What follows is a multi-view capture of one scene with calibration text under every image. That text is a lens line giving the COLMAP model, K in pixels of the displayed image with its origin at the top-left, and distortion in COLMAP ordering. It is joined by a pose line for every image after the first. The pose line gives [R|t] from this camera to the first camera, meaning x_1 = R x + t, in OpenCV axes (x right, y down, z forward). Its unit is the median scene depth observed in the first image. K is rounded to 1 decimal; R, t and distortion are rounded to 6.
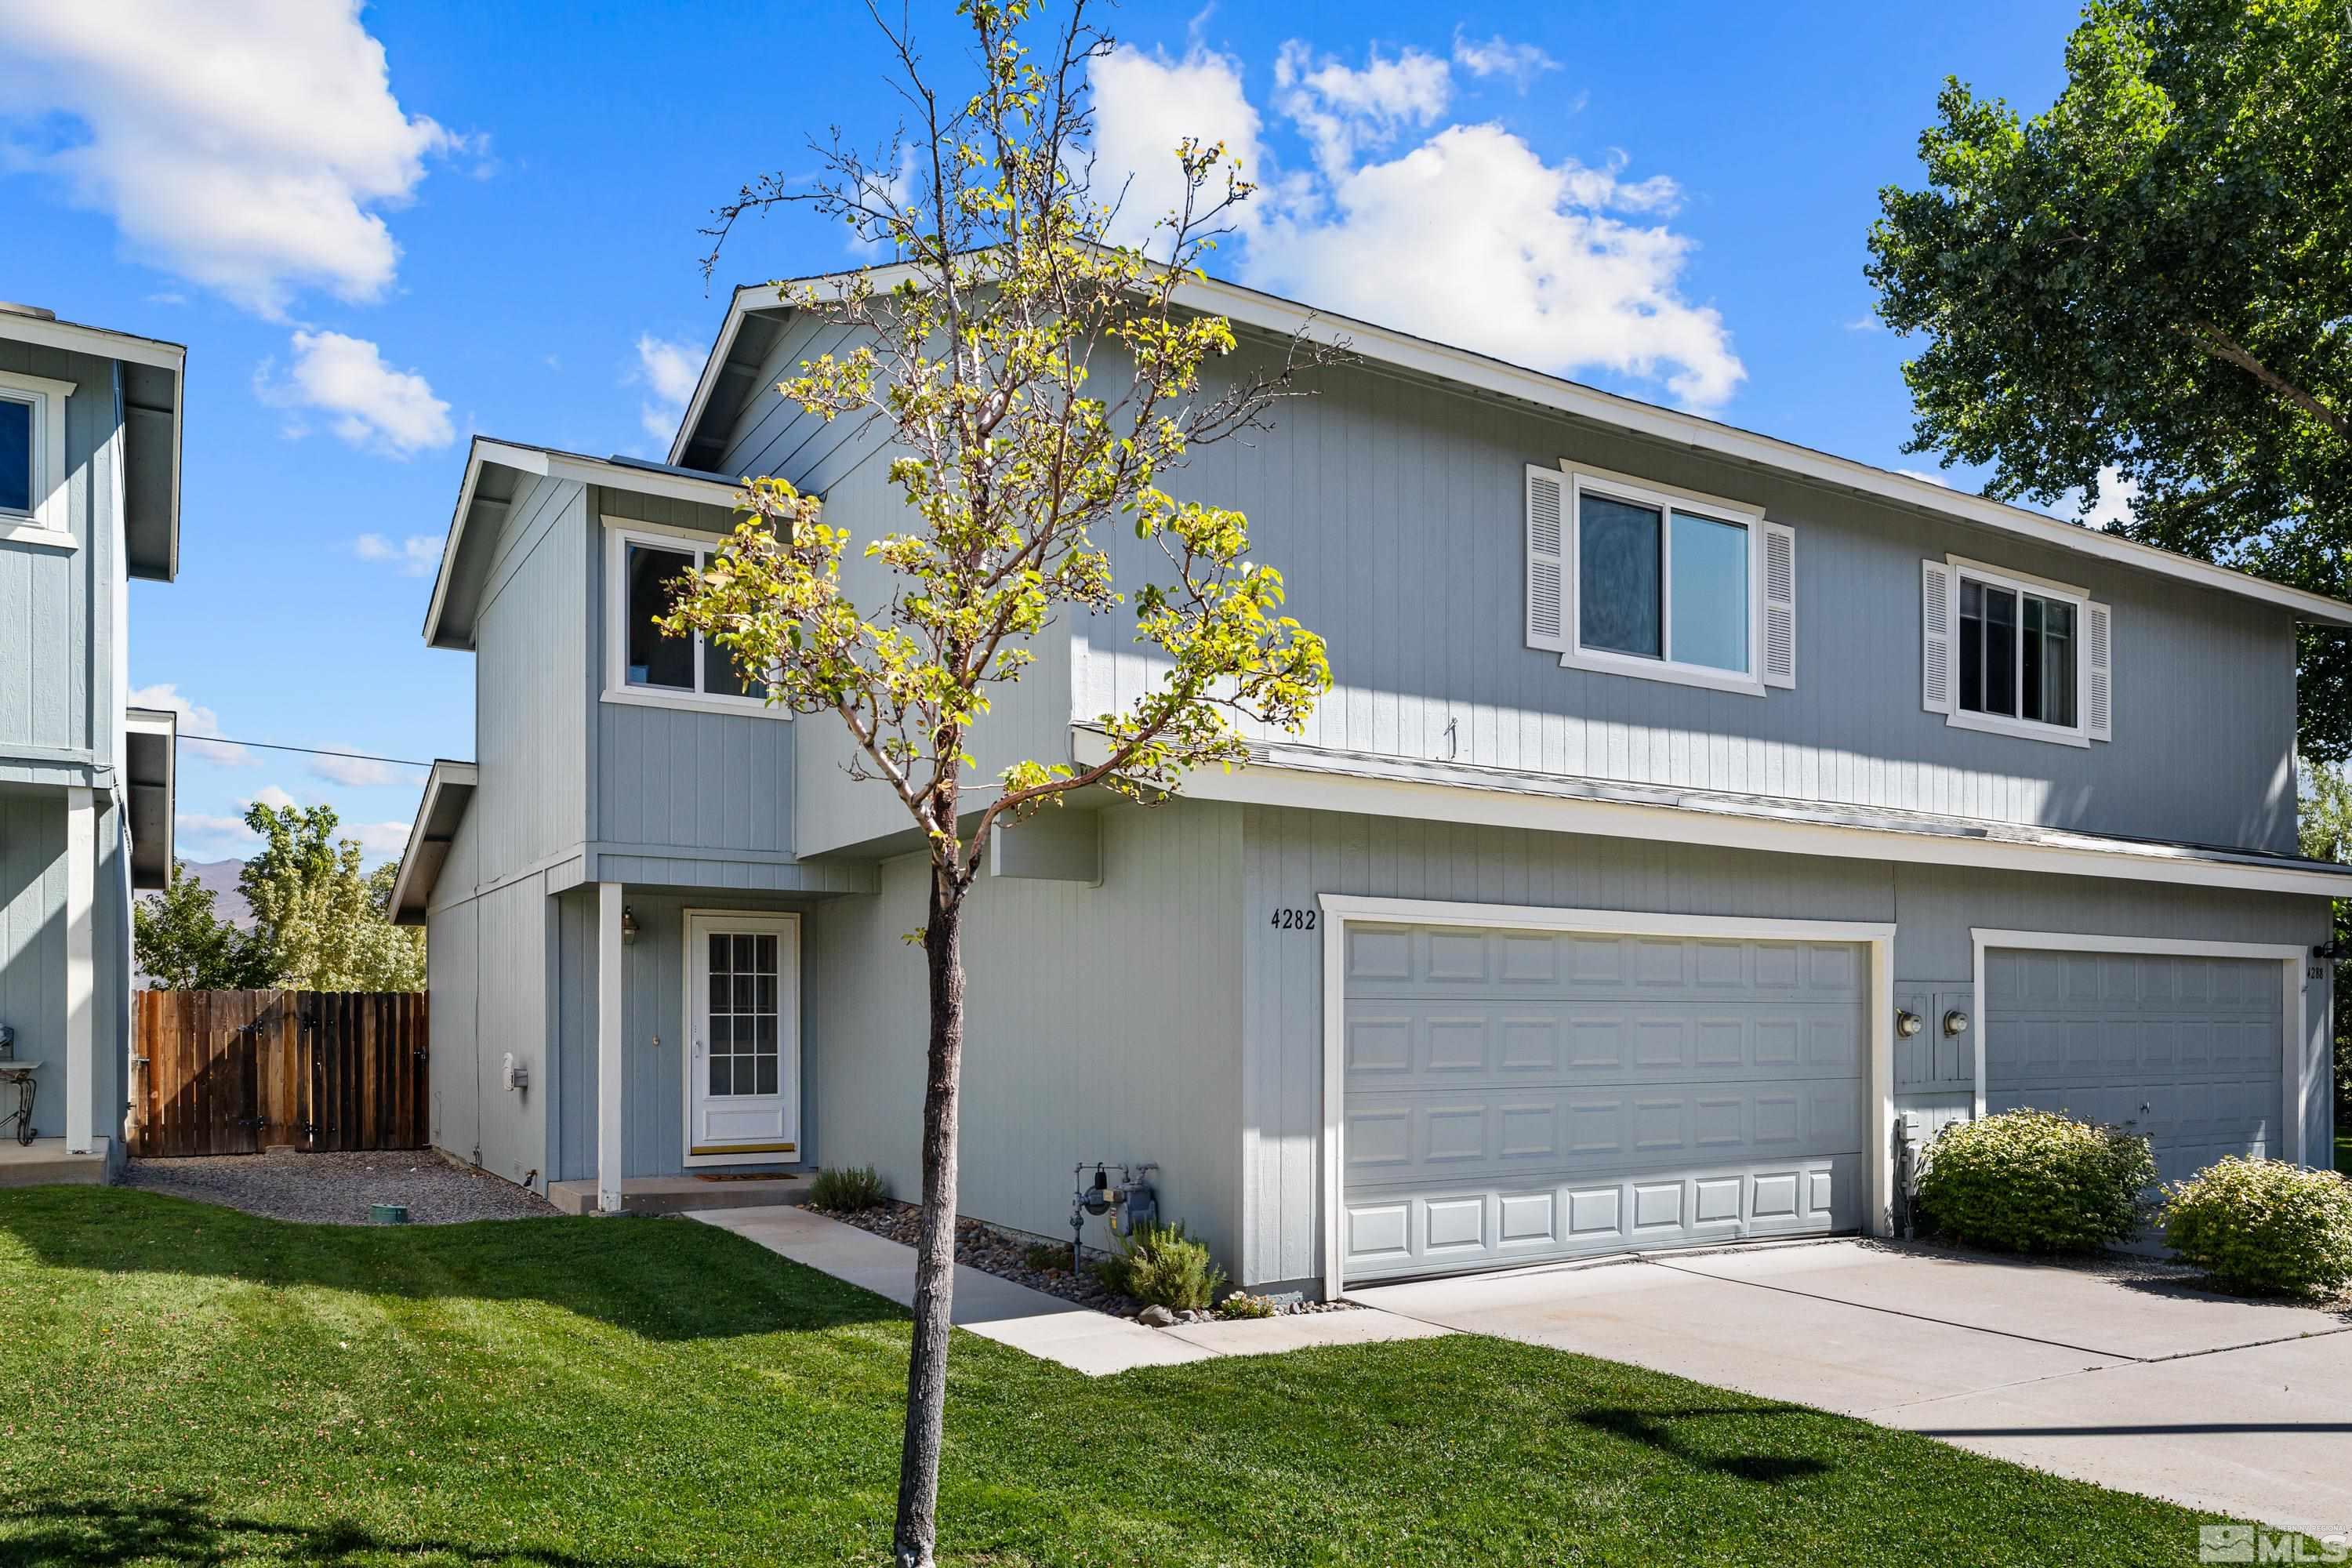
lens RADIAL K [[1469.7, 0, 1174.2], [0, 1469.7, 769.9], [0, 0, 1]] dist [0.006731, 0.004504]
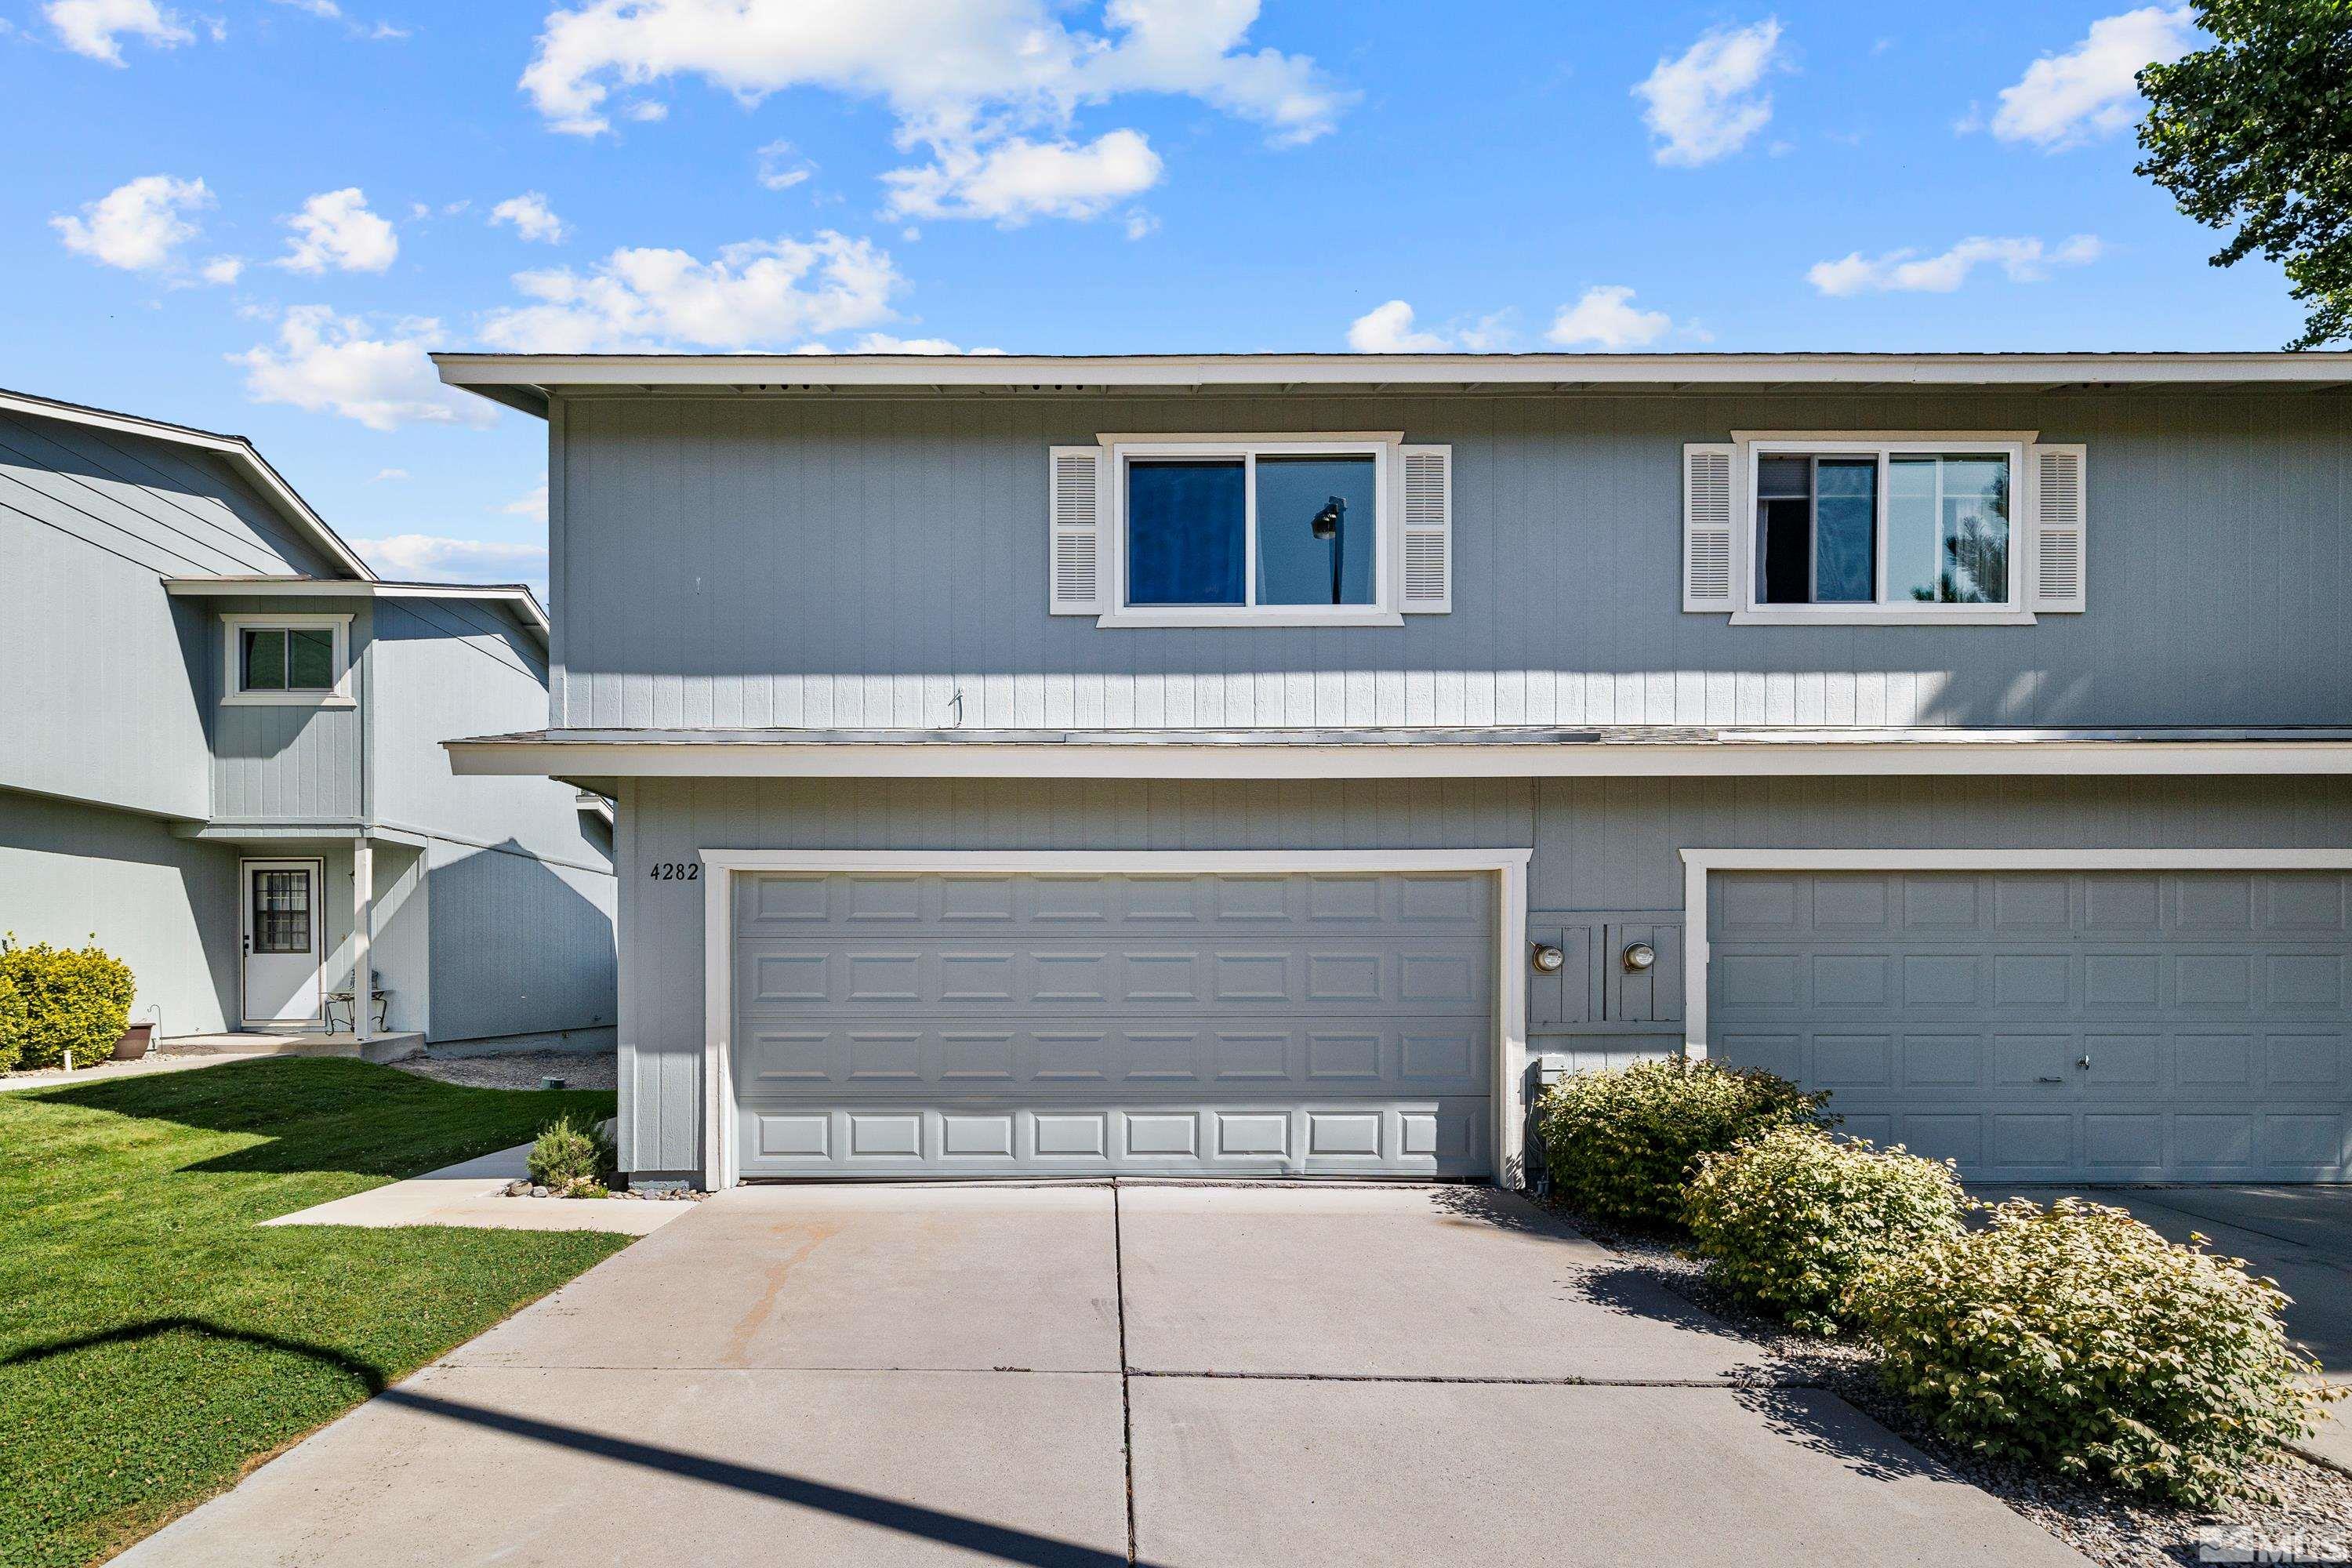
lens RADIAL K [[1025.7, 0, 1181.3], [0, 1025.7, 801.2], [0, 0, 1]] dist [0.000779, -0.000602]
pose [[0.869473, -0.075376, -0.488196, 0.641933], [0.084650, 0.996406, -0.003081, 0.060518], [0.486674, -0.038647, 0.872729, 0.352727]]
